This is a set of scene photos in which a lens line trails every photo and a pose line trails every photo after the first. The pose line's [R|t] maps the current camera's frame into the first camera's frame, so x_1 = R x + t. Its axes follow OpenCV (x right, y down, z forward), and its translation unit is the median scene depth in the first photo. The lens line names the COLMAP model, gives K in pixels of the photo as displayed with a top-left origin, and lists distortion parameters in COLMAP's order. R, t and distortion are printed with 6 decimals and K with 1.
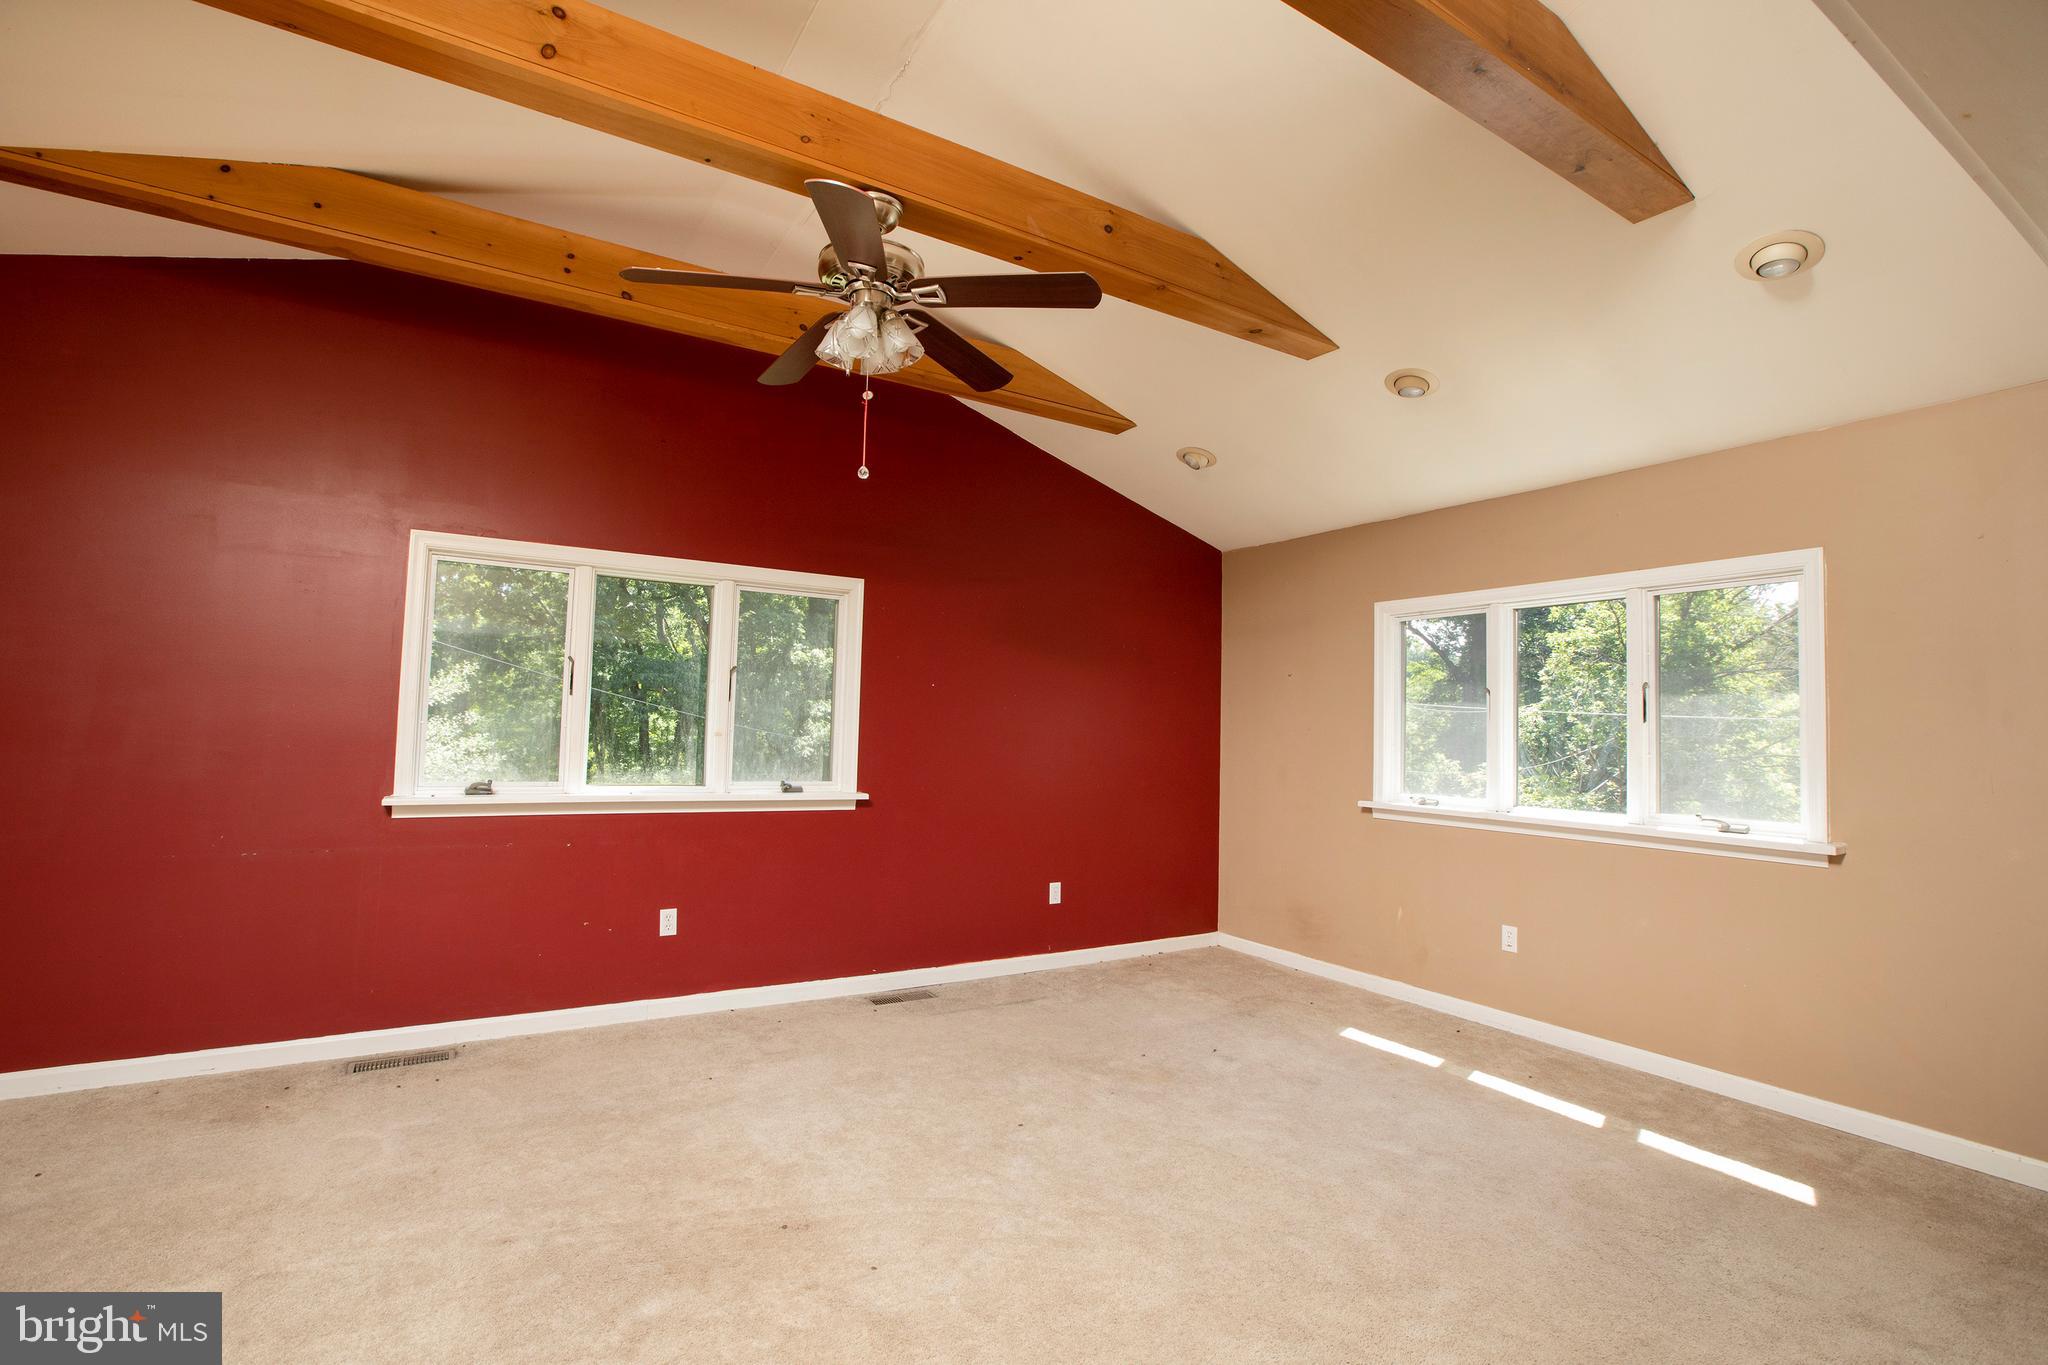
lens RADIAL K [[933.3, 0, 1012.7], [0, 933.3, 686.1], [0, 0, 1]] dist [-0.028705, 0.000796]
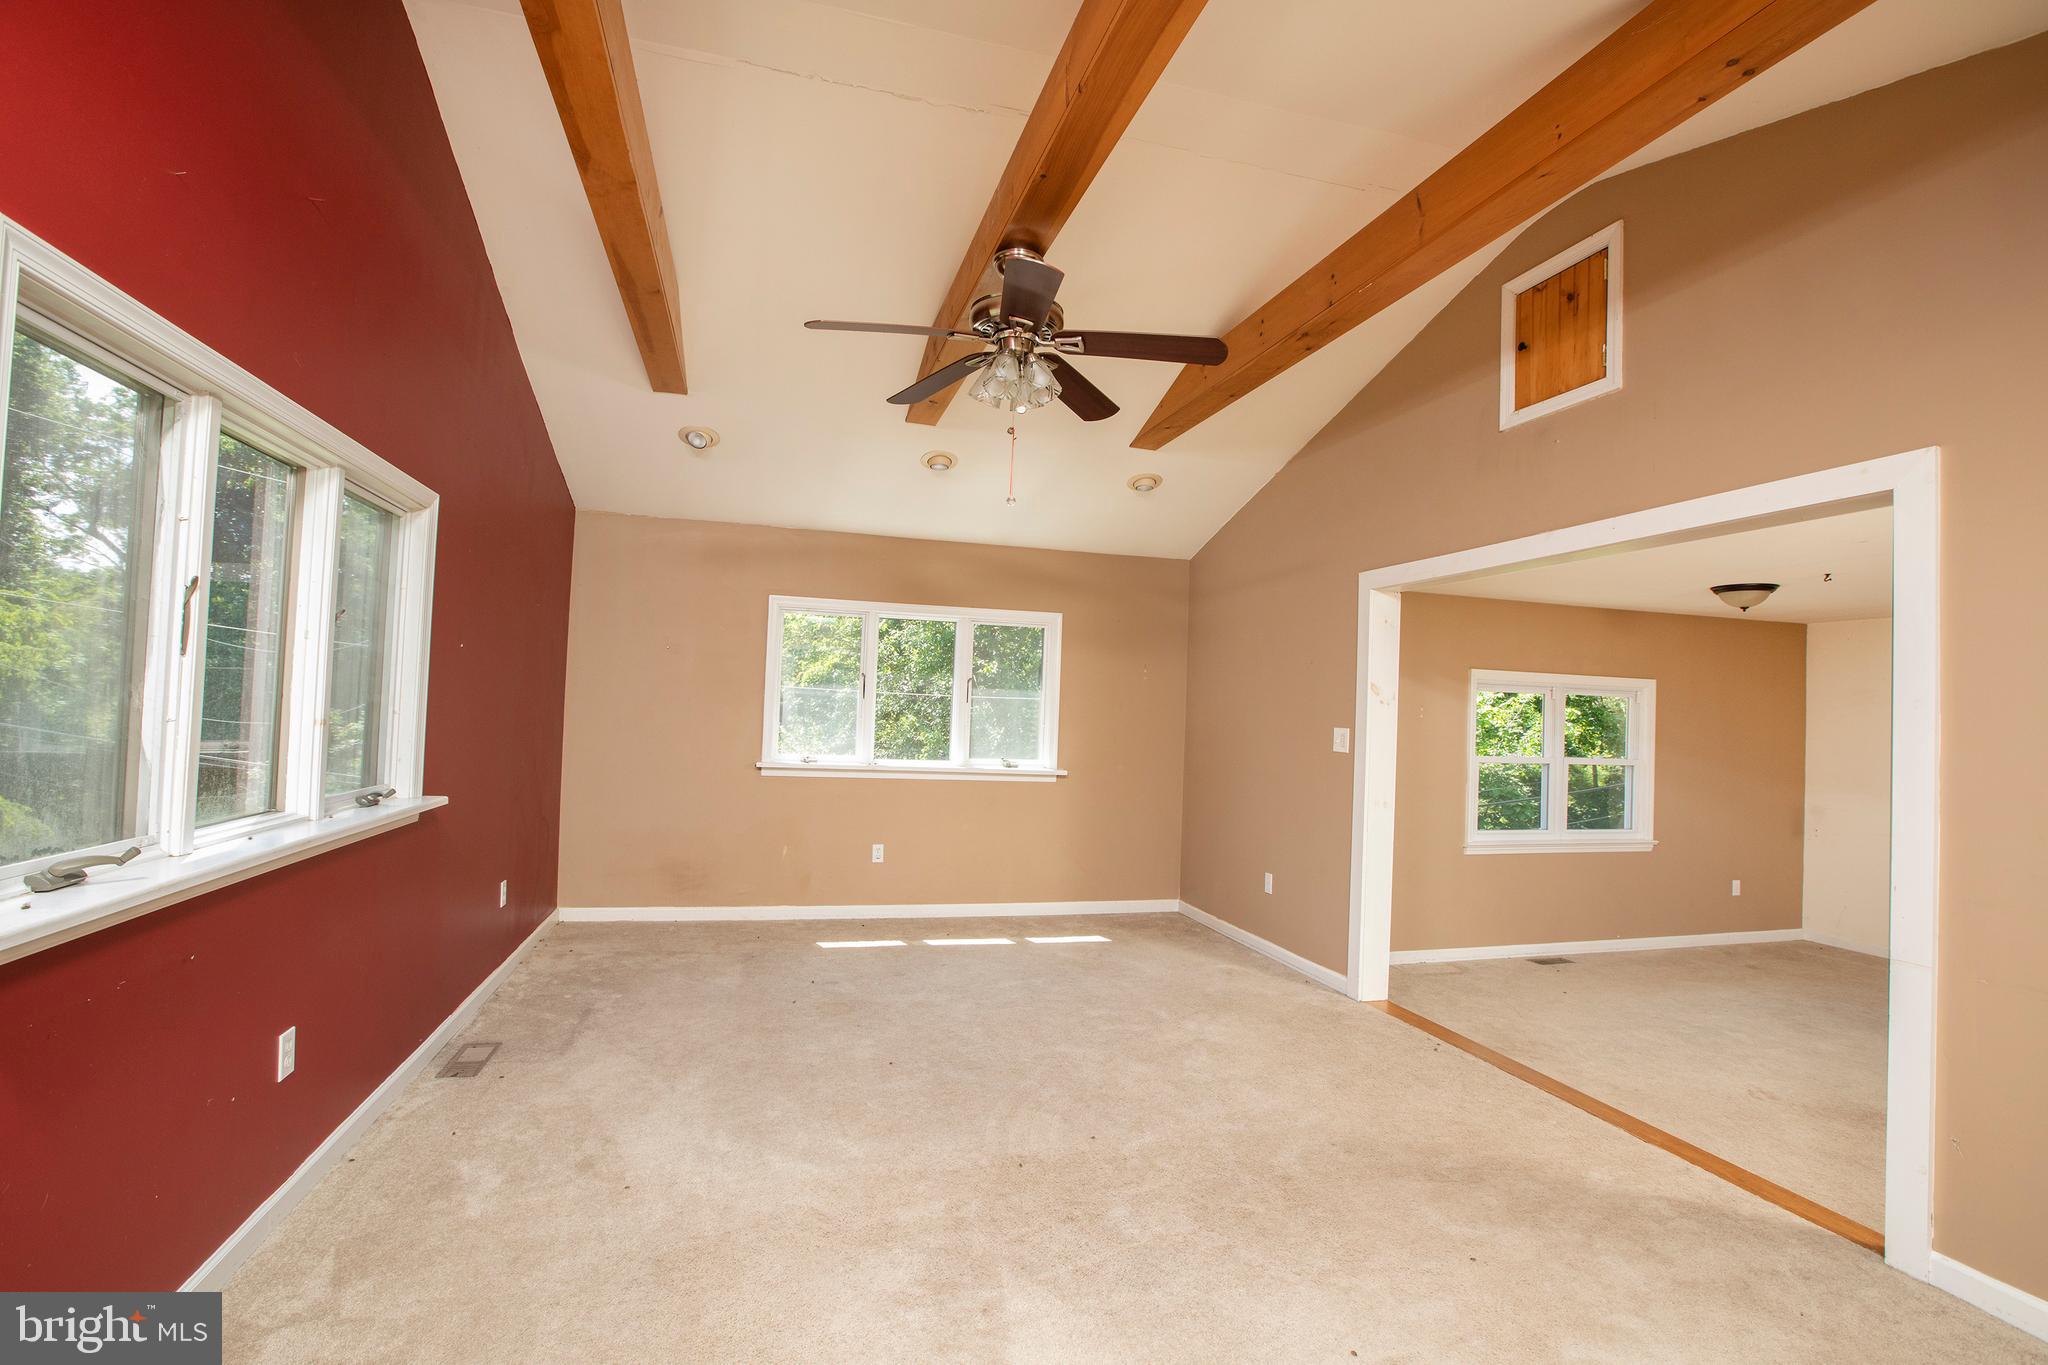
lens RADIAL K [[933.3, 0, 1028.1], [0, 933.3, 677.2], [0, 0, 1]] dist [-0.028705, 0.000796]
pose [[0.246461, 0.035947, 0.968486, -0.873205], [-0.079270, 0.996711, -0.016822, 0.013883], [-0.965905, -0.072626, 0.248500, 0.495506]]
